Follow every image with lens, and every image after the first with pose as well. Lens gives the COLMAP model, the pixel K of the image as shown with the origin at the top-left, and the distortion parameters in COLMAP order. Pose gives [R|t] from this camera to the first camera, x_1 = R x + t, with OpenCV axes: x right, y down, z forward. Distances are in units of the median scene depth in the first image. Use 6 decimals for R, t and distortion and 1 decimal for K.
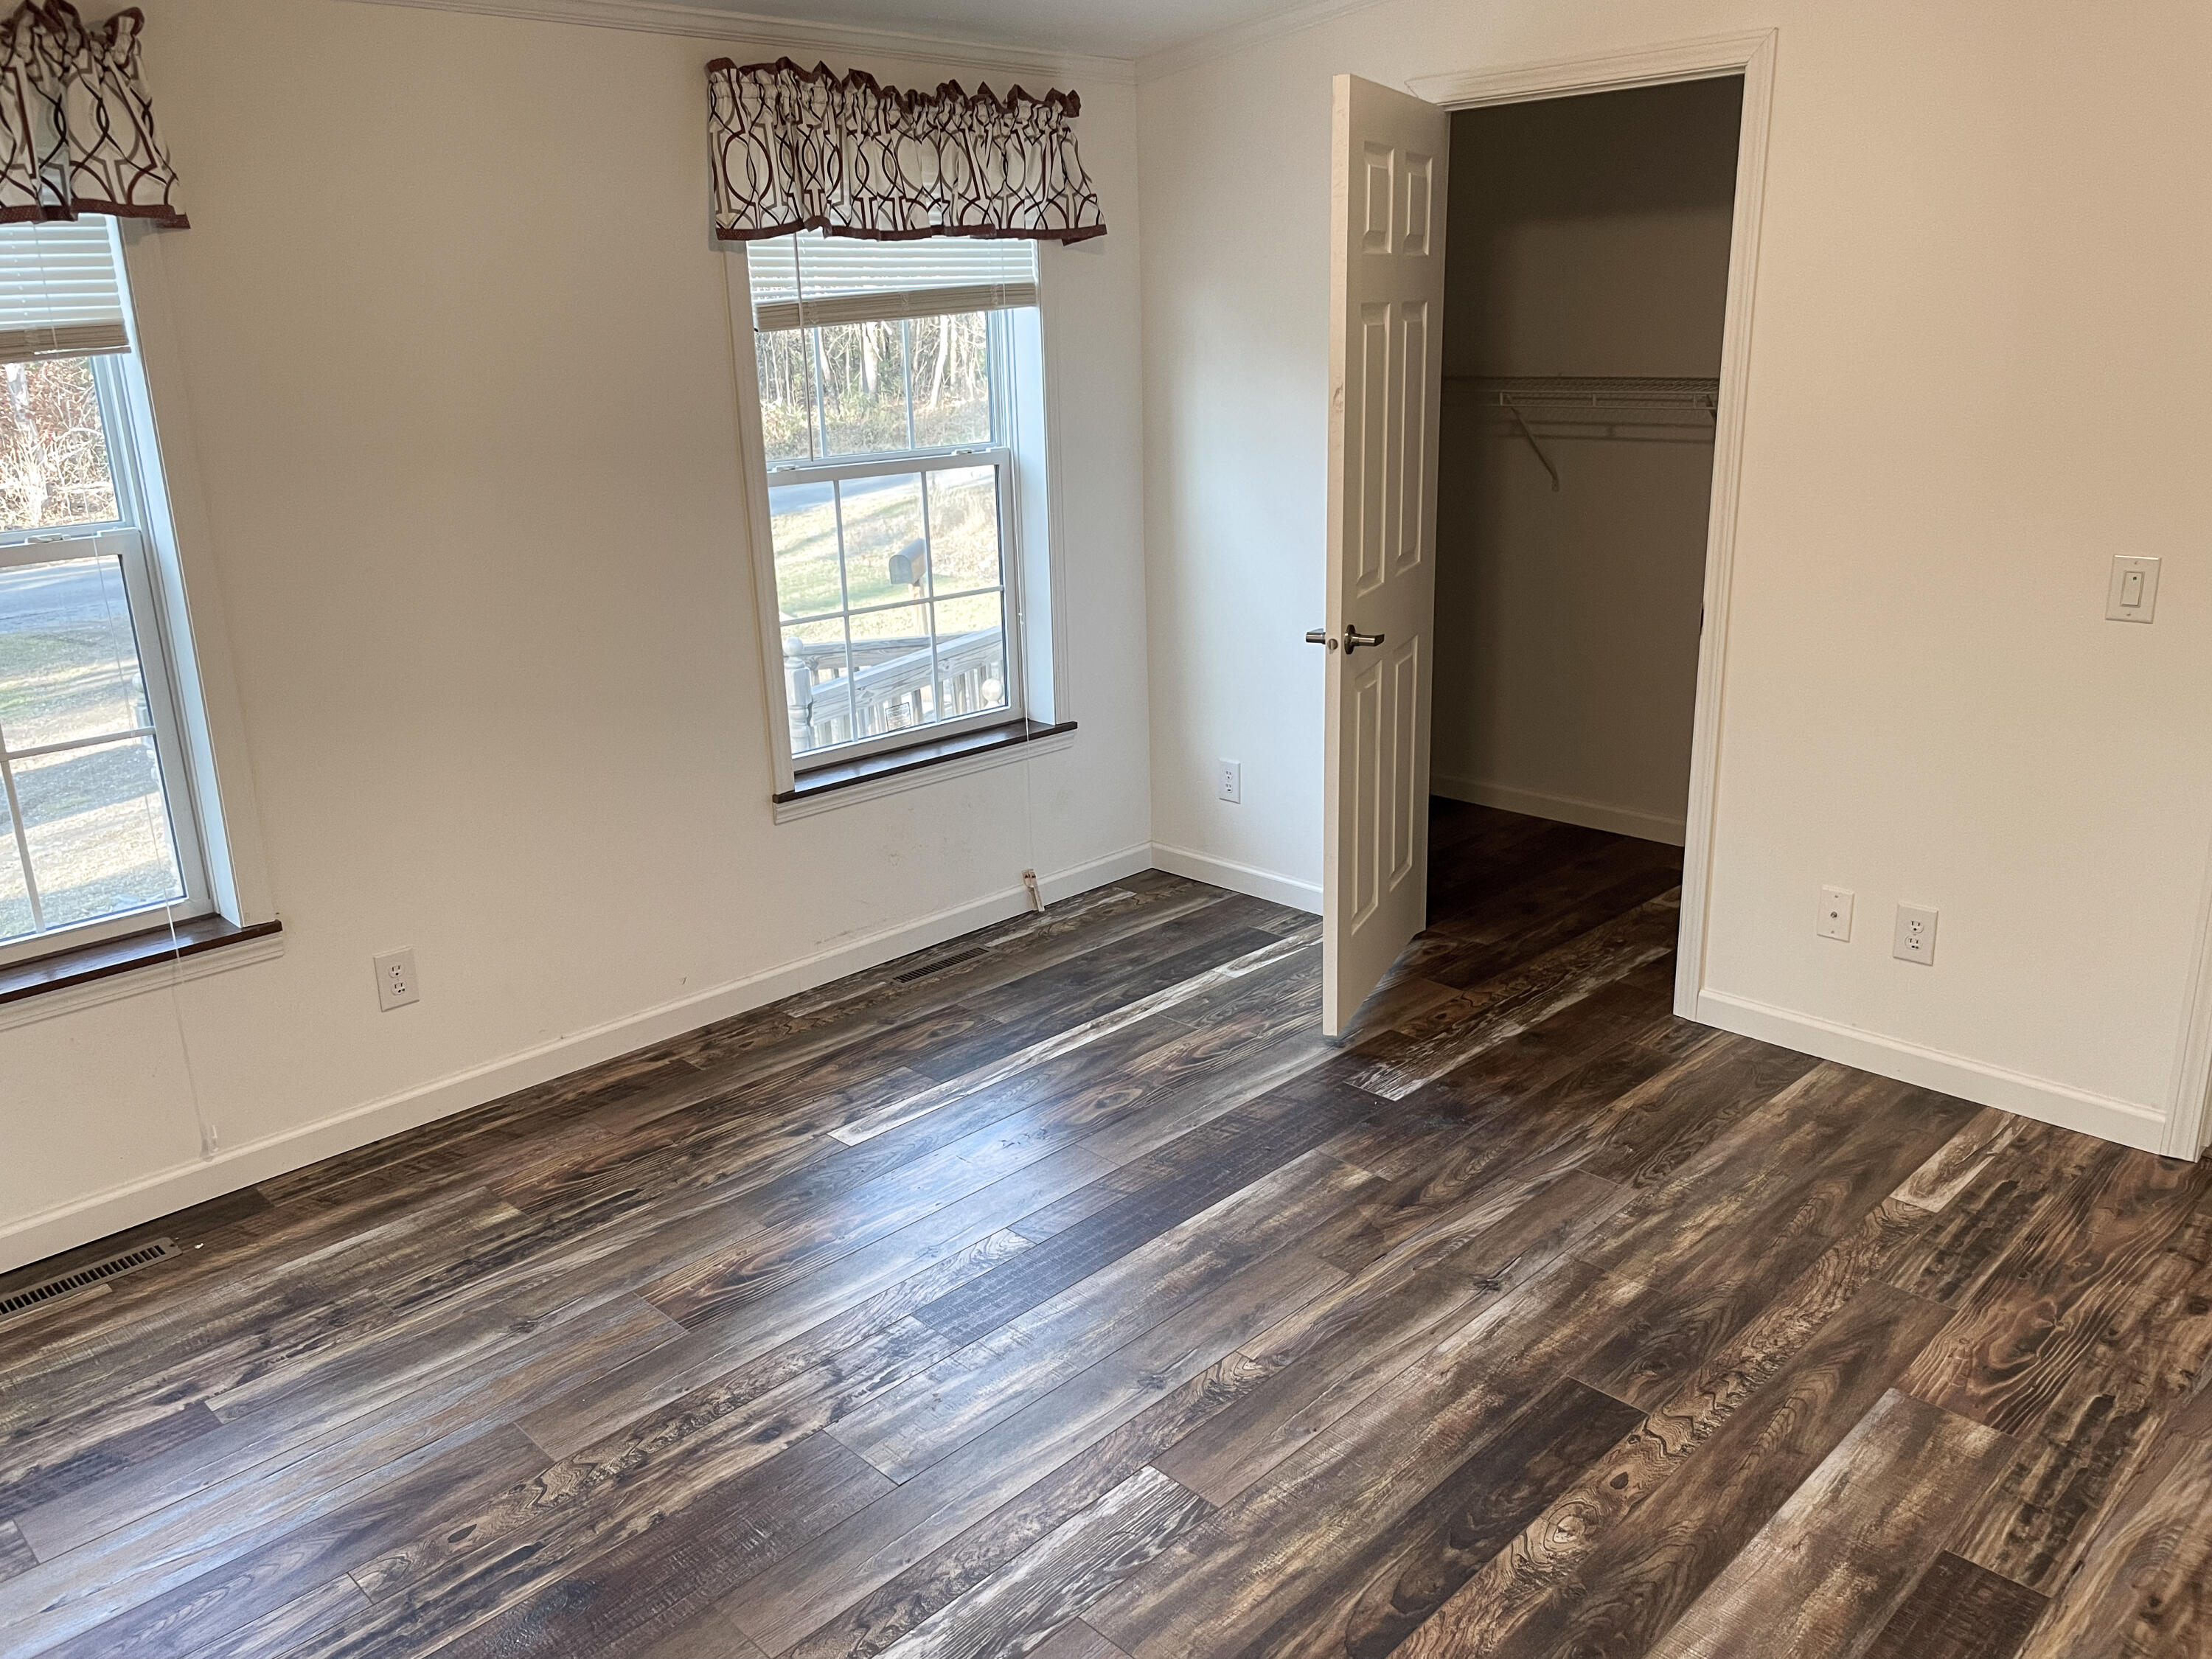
lens RADIAL K [[1701.5, 0, 1107.9], [0, 1701.5, 822.3], [0, 0, 1]] dist [-0.001358, -0.009897]
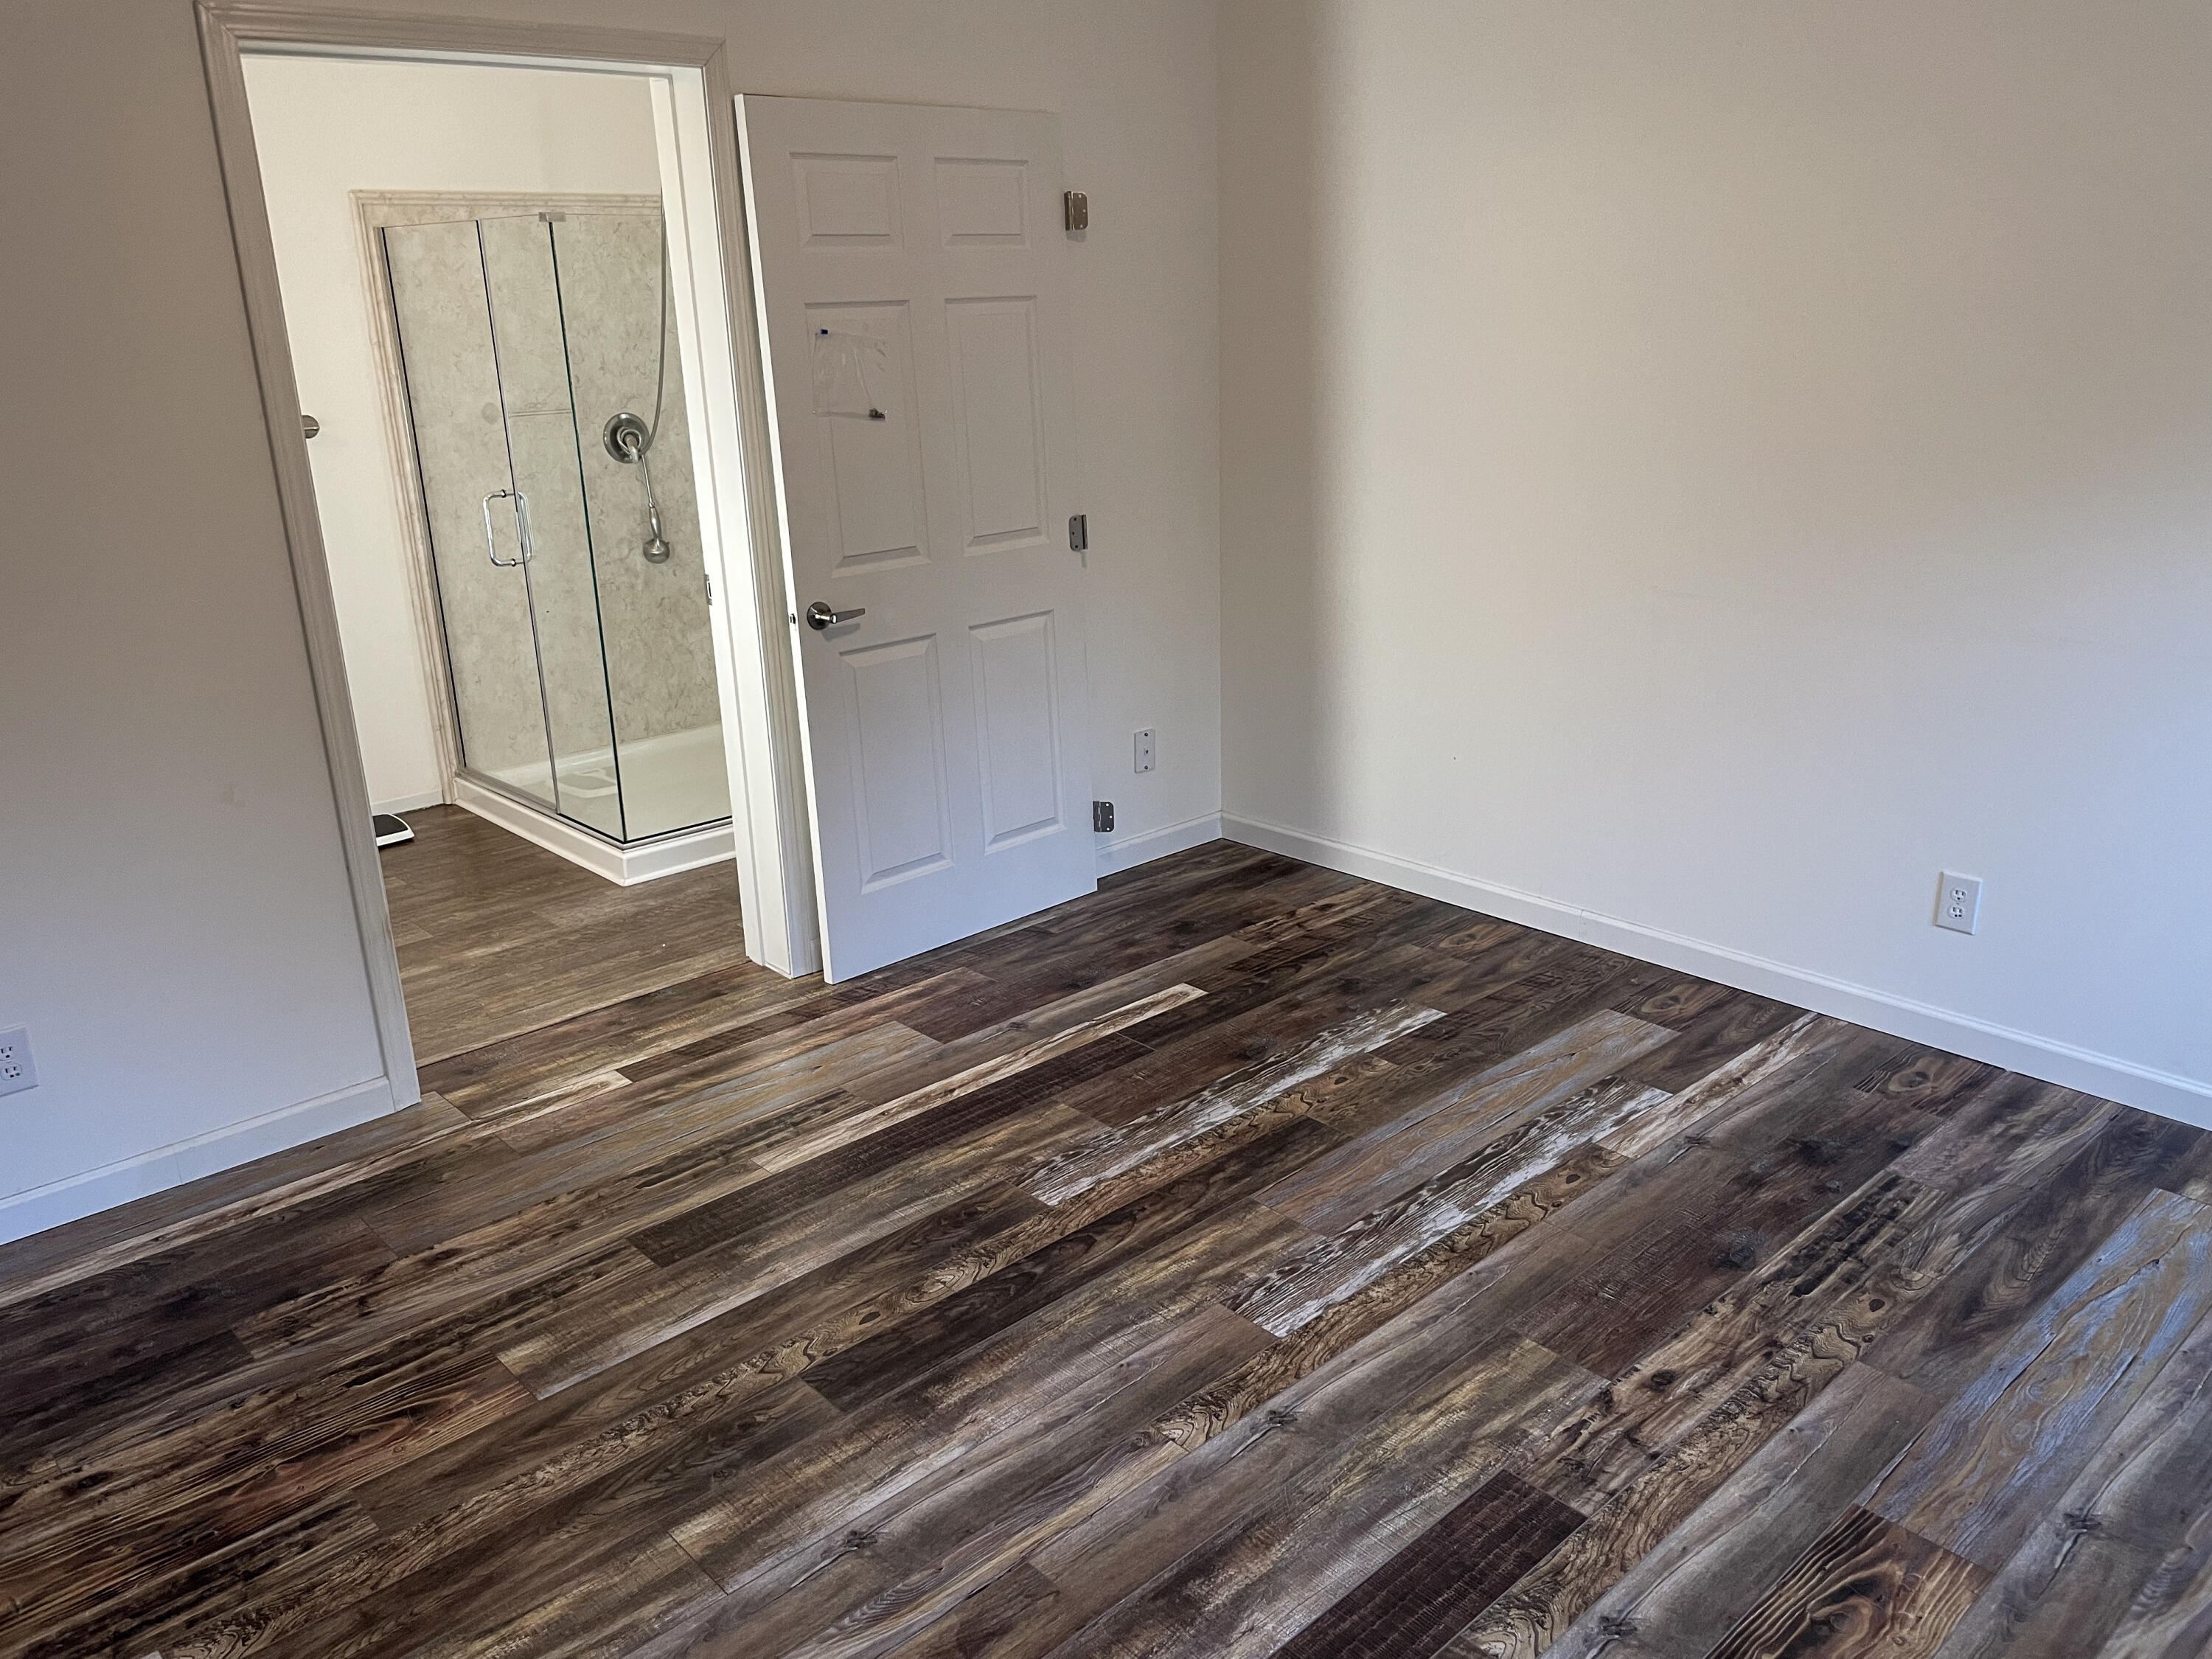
lens RADIAL K [[1701.5, 0, 1113.9], [0, 1701.5, 835.0], [0, 0, 1]] dist [-0.001358, -0.009897]
pose [[-0.997746, 0.041417, 0.052797, 0.058145], [0.064124, 0.820313, 0.568309, -0.500168], [-0.019772, 0.570413, -0.821120, 1.668939]]
